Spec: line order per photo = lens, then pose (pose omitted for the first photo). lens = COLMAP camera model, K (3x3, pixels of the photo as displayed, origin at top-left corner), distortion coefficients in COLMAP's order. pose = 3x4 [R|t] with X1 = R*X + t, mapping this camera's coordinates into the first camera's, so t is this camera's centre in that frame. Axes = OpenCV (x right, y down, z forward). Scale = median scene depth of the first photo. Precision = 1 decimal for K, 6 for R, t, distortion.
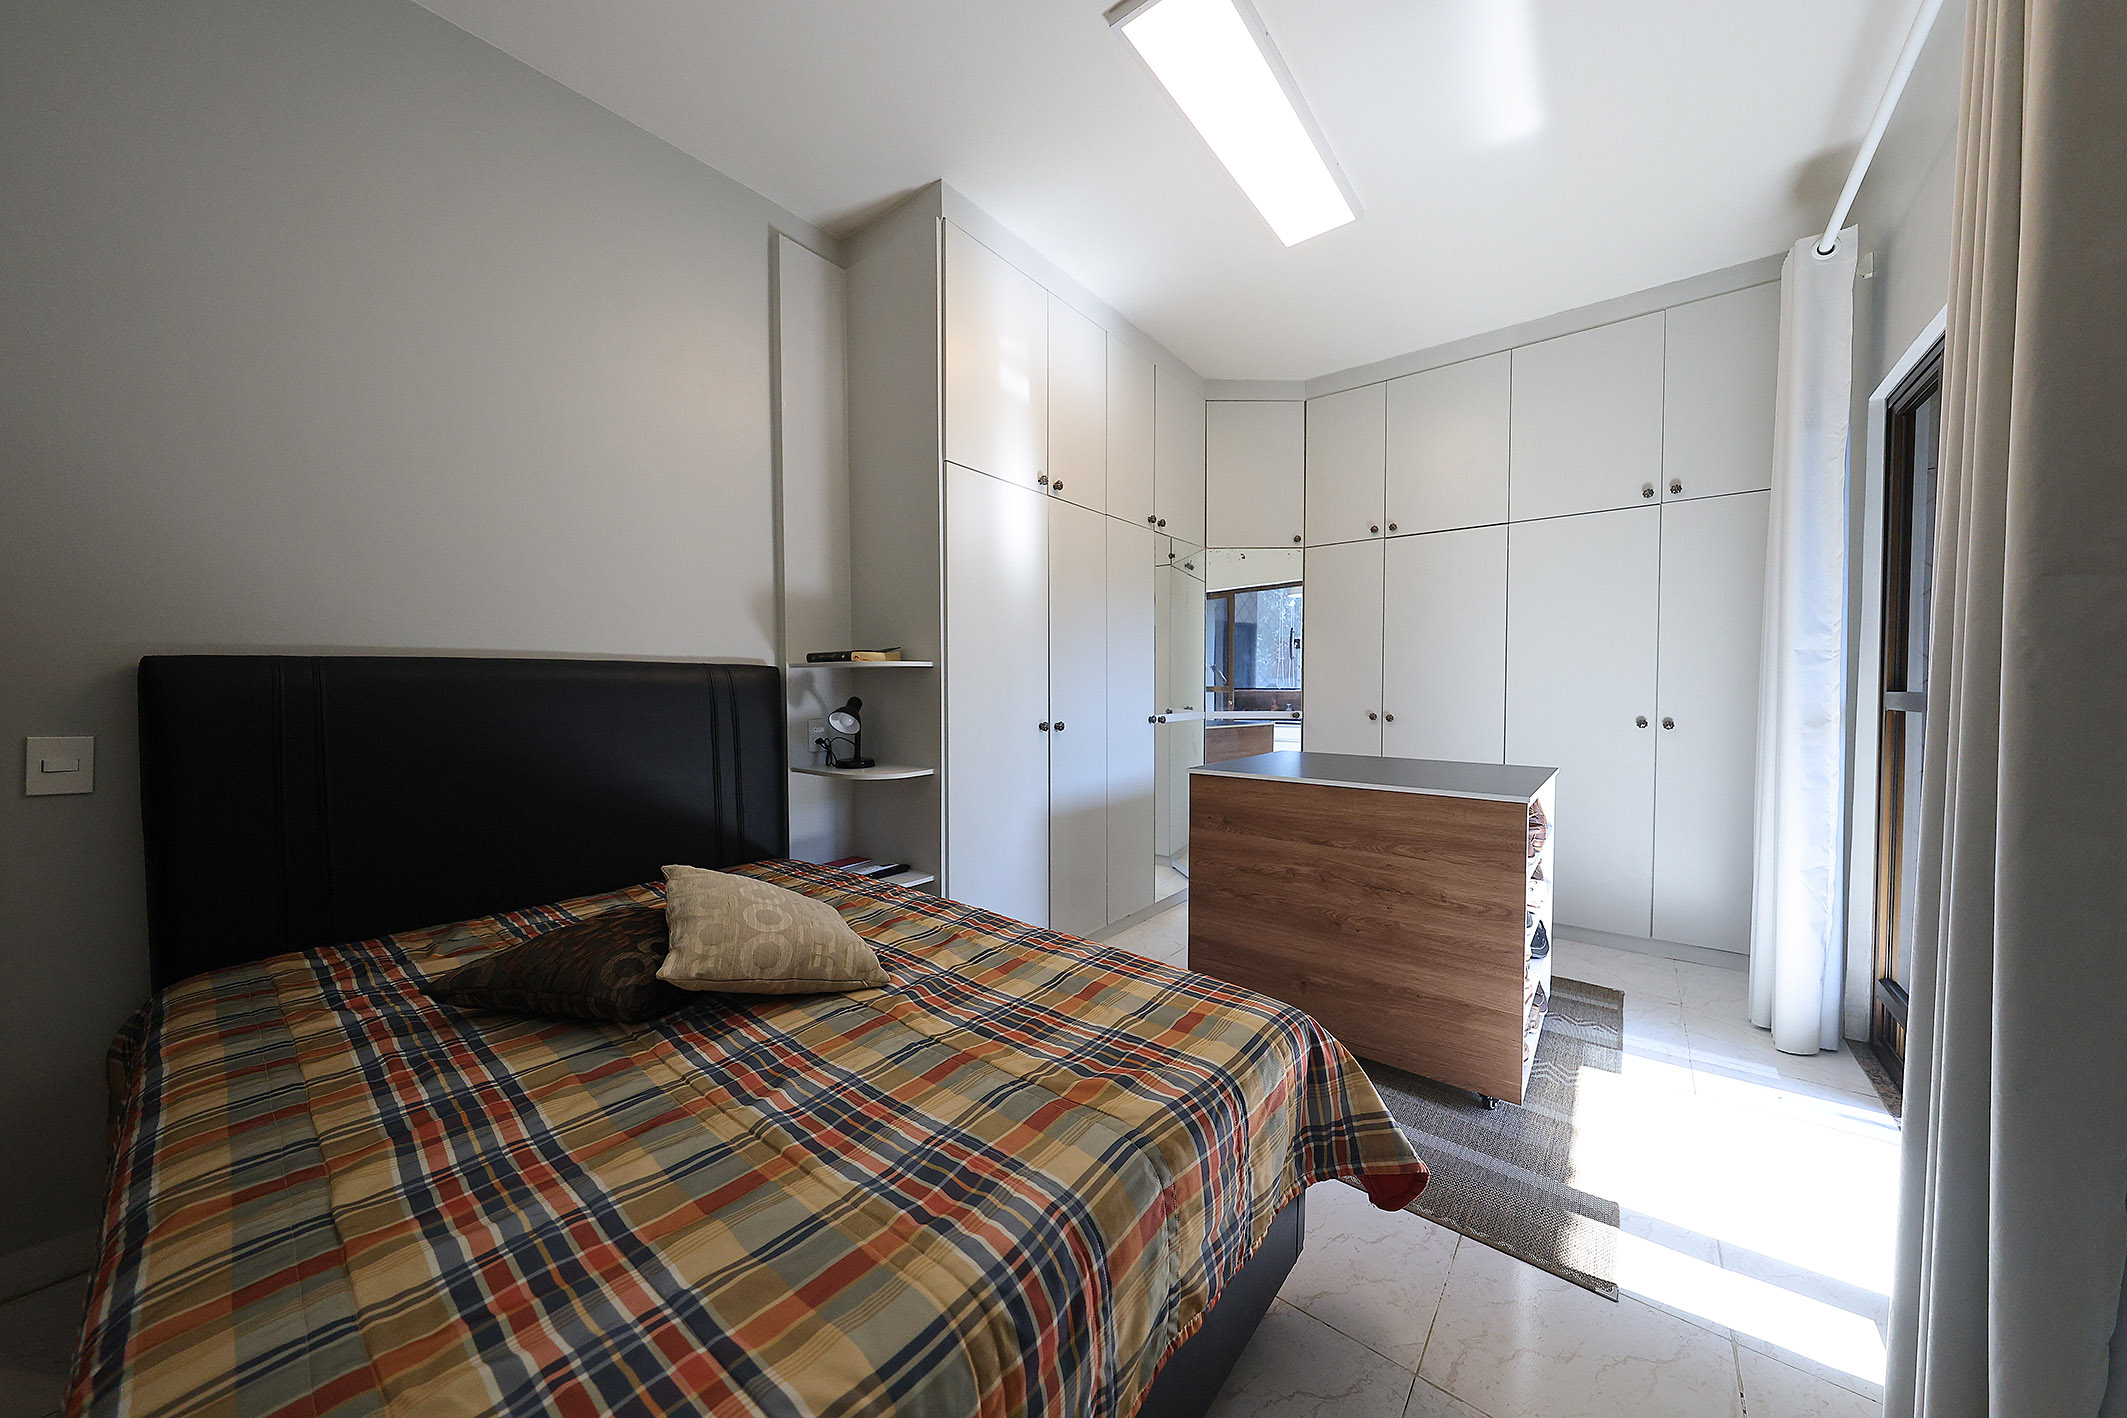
lens RADIAL K [[730.6, 0, 1065.3], [0, 730.6, 707.9], [0, 0, 1]] dist [0.001491, 0.000128]
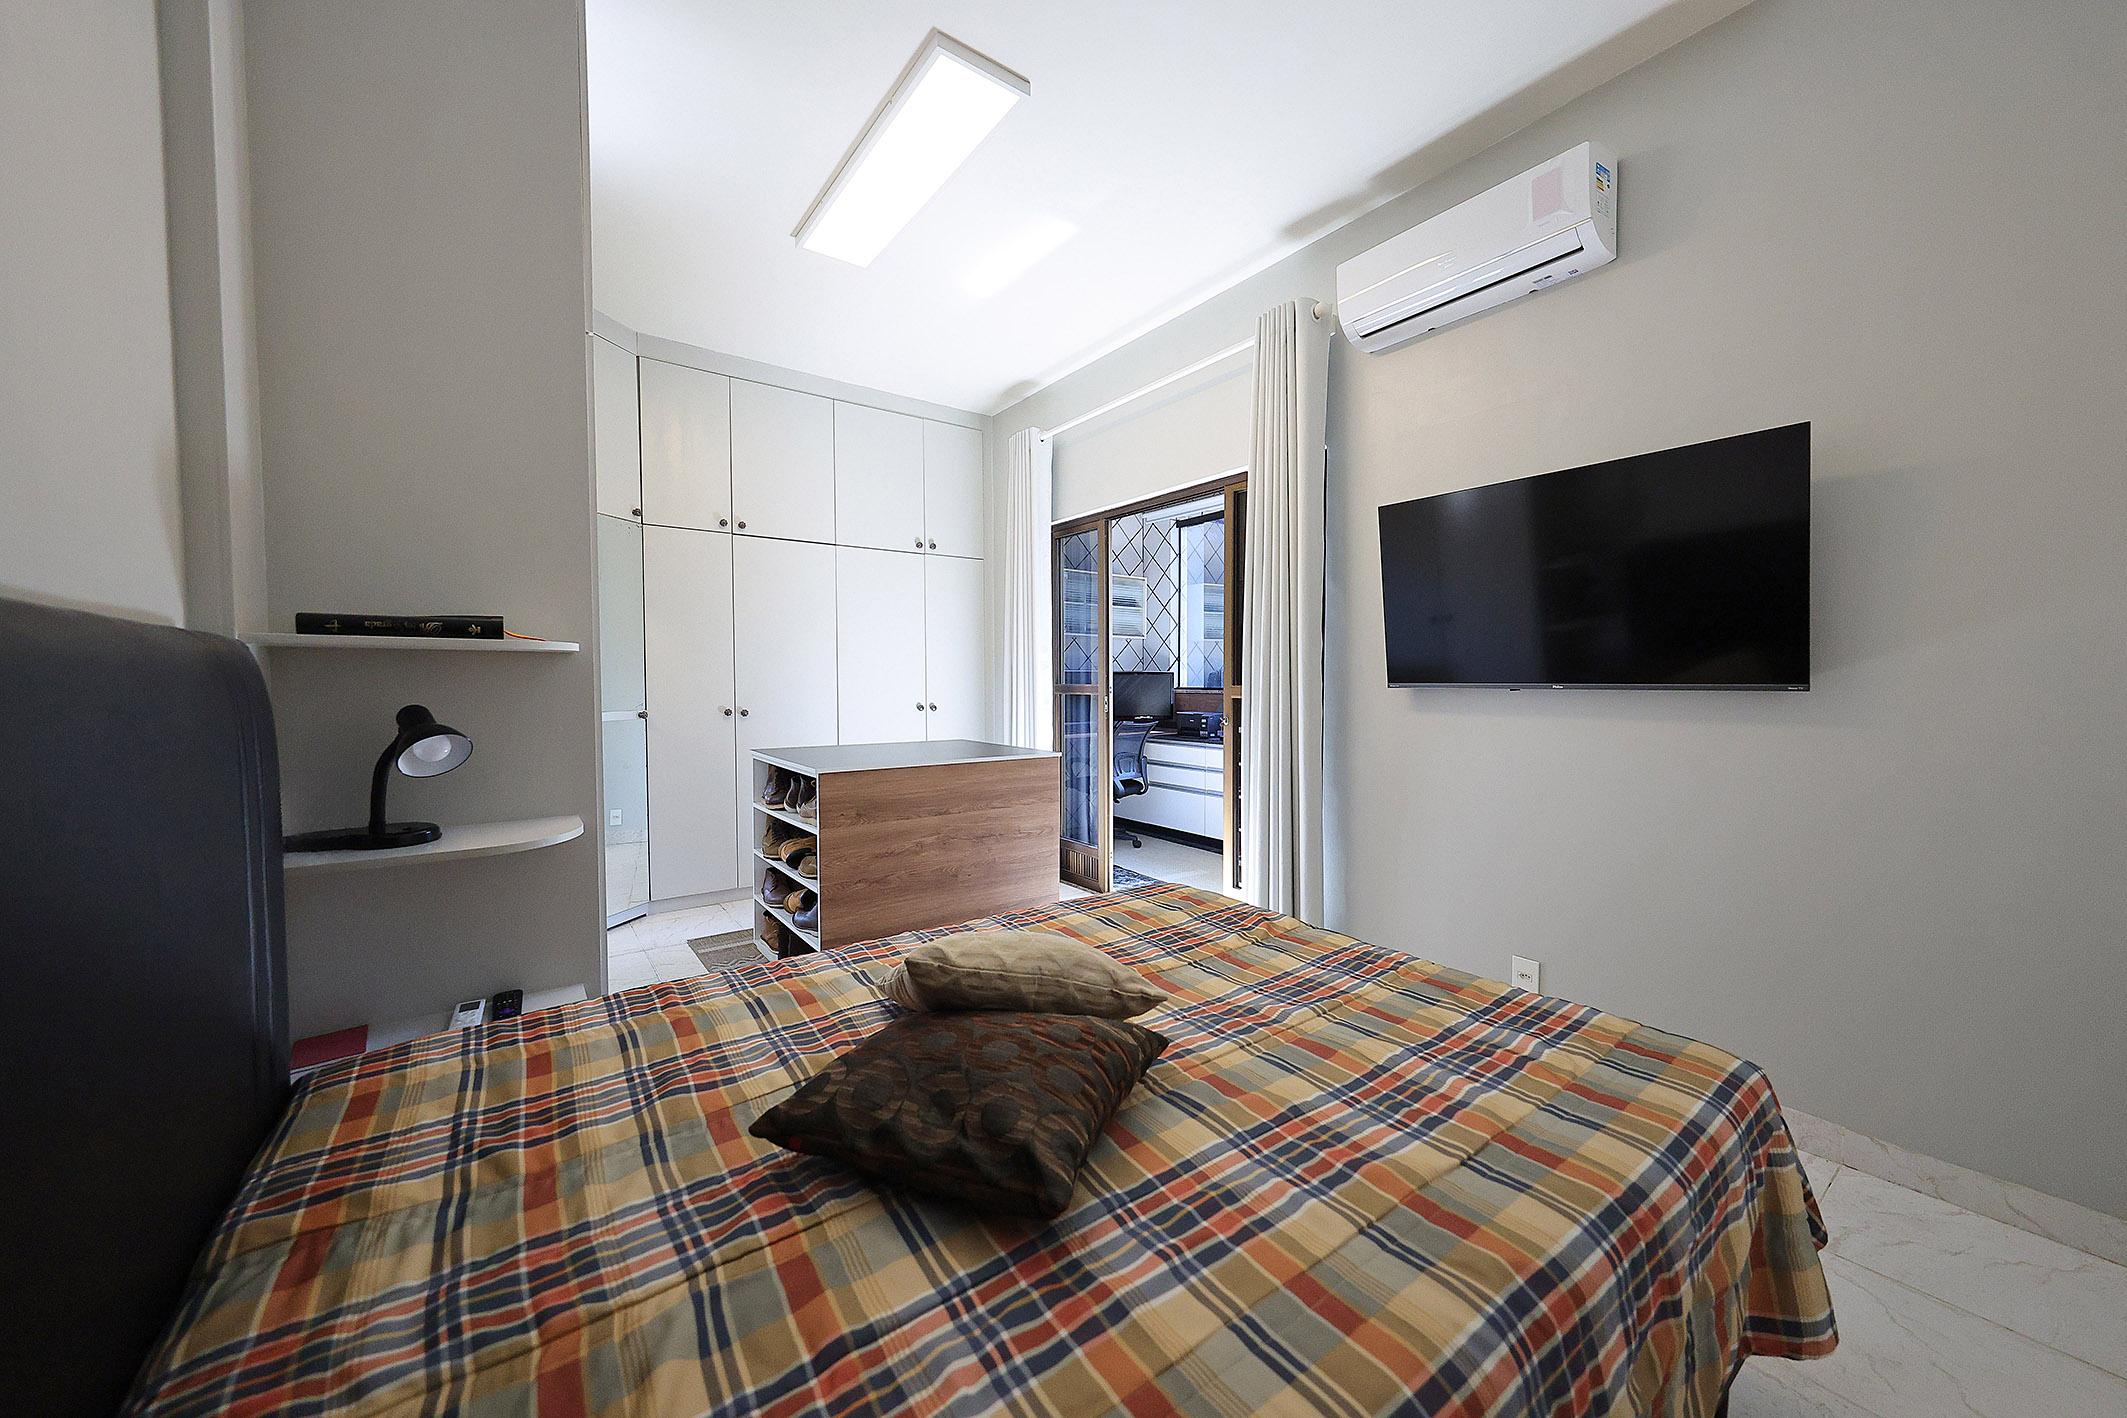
lens RADIAL K [[770.9, 0, 1102.1], [0, 770.9, 709.4], [0, 0, 1]] dist [0.000061, -0.000030]
pose [[0.222988, -0.035331, 0.974181, -0.803453], [0.027685, 0.999169, 0.029900, -0.015520], [-0.974428, 0.020303, 0.223781, 0.452681]]
